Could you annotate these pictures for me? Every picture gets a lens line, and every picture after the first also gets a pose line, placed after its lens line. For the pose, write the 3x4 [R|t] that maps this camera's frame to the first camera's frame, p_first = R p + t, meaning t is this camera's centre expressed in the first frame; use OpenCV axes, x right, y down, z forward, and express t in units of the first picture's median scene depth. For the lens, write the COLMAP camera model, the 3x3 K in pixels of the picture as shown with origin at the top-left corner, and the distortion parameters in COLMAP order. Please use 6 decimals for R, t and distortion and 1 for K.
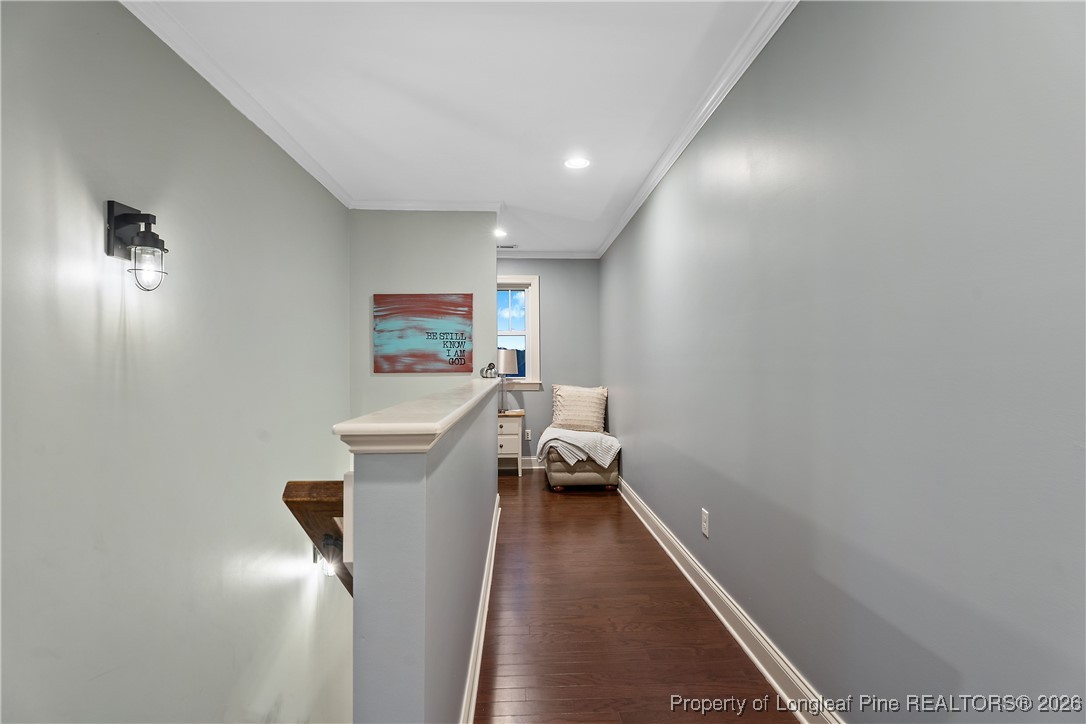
lens RADIAL K [[526.4, 0, 544.6], [0, 526.4, 363.7], [0, 0, 1]] dist [0.001033, -0.000078]
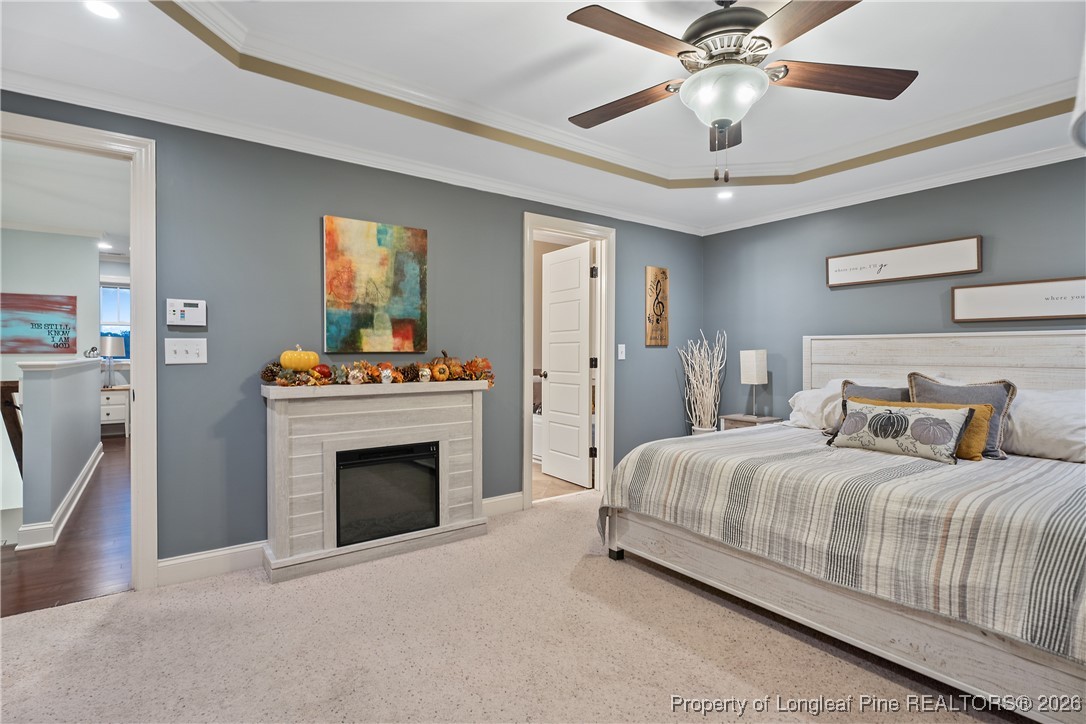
lens RADIAL K [[530.2, 0, 540.5], [0, 530.2, 356.6], [0, 0, 1]] dist [-0.002781, -0.000779]
pose [[0.838830, 0.000476, 0.544392, 0.126655], [-0.005000, 0.999964, 0.006830, 0.008836], [-0.544370, -0.008451, 0.838803, -0.811656]]
